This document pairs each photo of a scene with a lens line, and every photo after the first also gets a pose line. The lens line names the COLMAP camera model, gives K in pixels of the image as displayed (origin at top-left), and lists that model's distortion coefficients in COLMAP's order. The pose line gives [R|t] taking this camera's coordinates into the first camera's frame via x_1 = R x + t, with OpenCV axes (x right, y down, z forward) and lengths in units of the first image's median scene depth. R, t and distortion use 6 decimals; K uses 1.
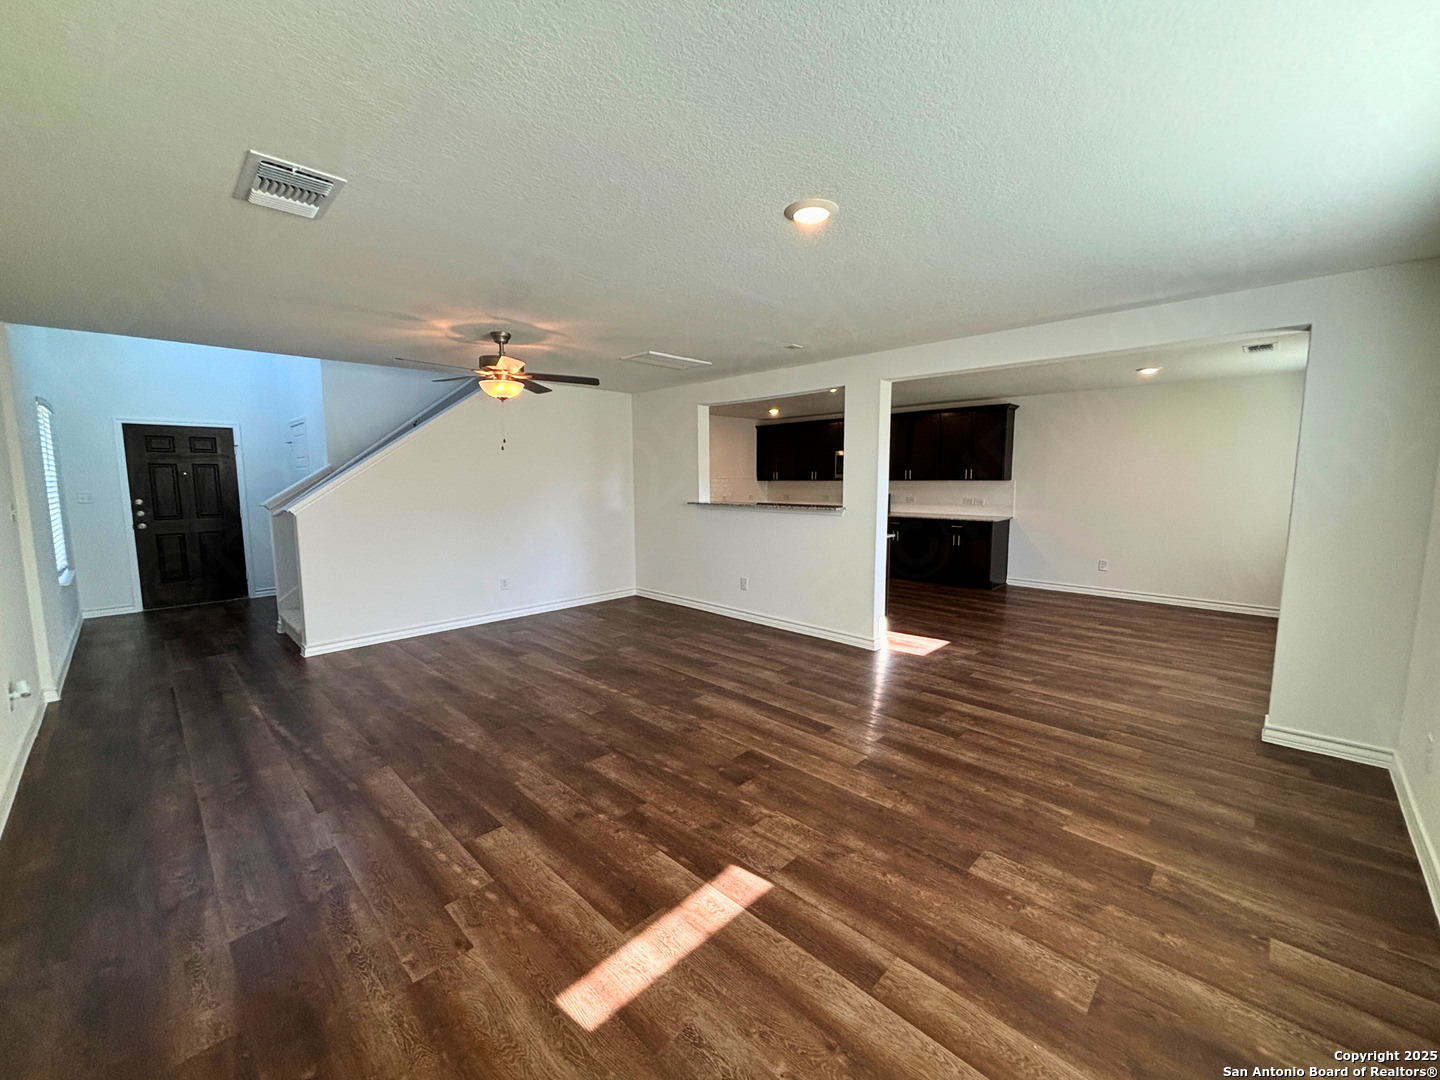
lens RADIAL K [[578.8, 0, 750.1], [0, 578.8, 526.2], [0, 0, 1]] dist [-0.017524, -0.000232]
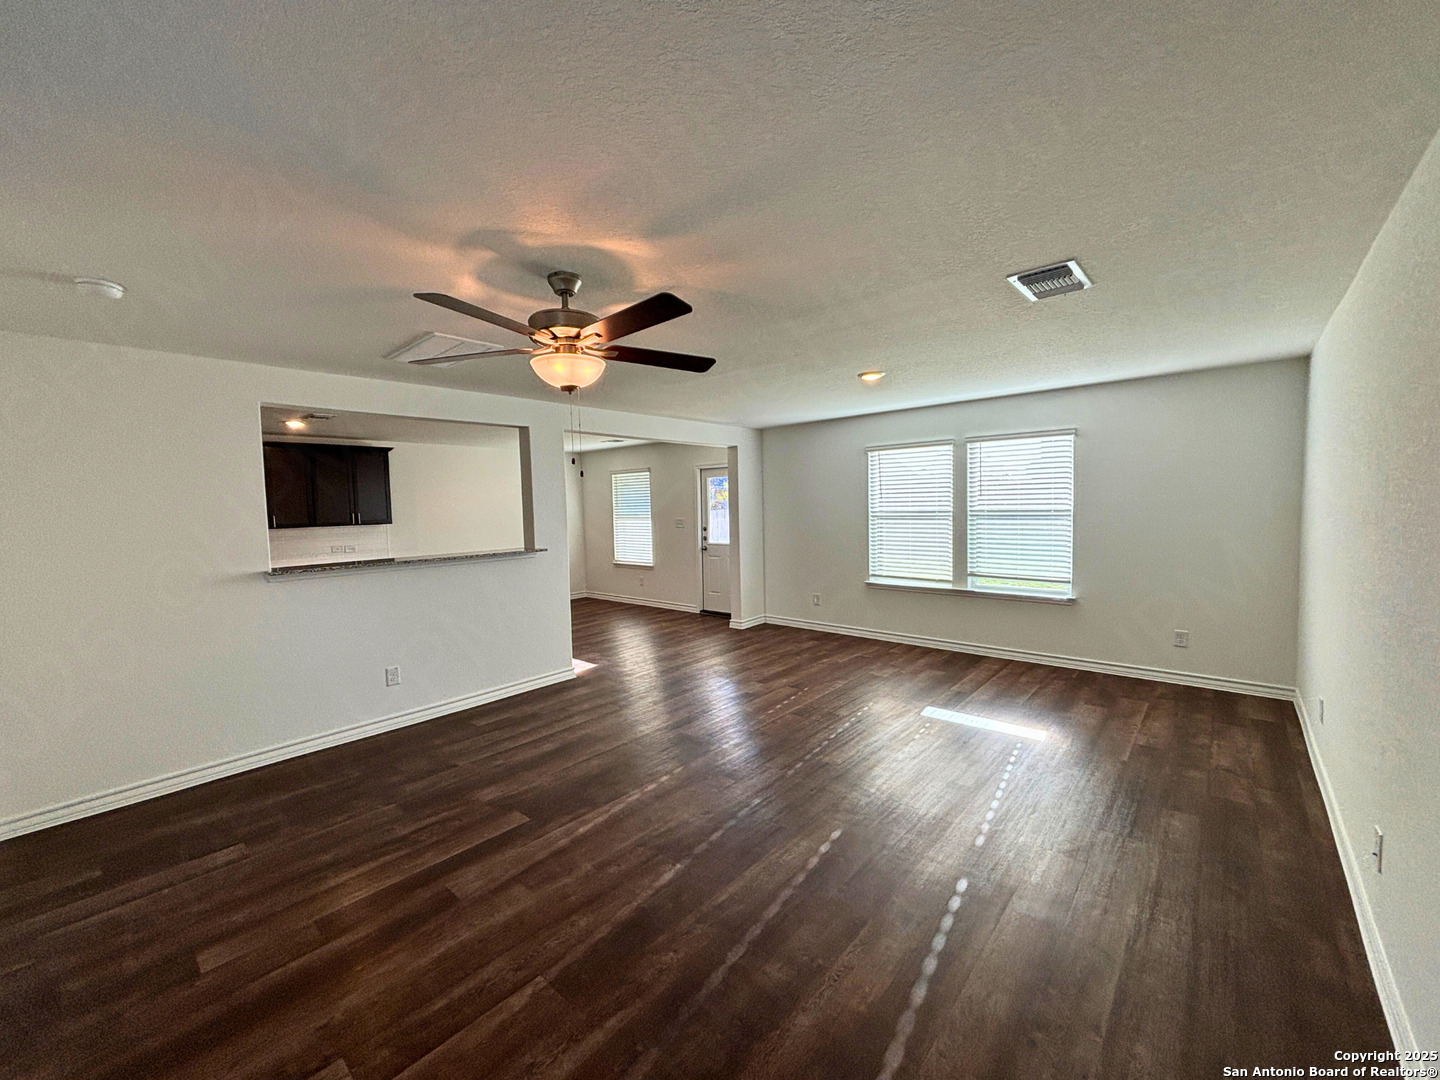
lens RADIAL K [[578.8, 0, 720.9], [0, 578.8, 536.9], [0, 0, 1]] dist [-0.017524, -0.000232]
pose [[-0.019712, -0.053121, 0.998393, -0.685282], [0.129773, 0.990004, 0.055237, -0.050059], [-0.991348, 0.130653, -0.012622, 0.608069]]
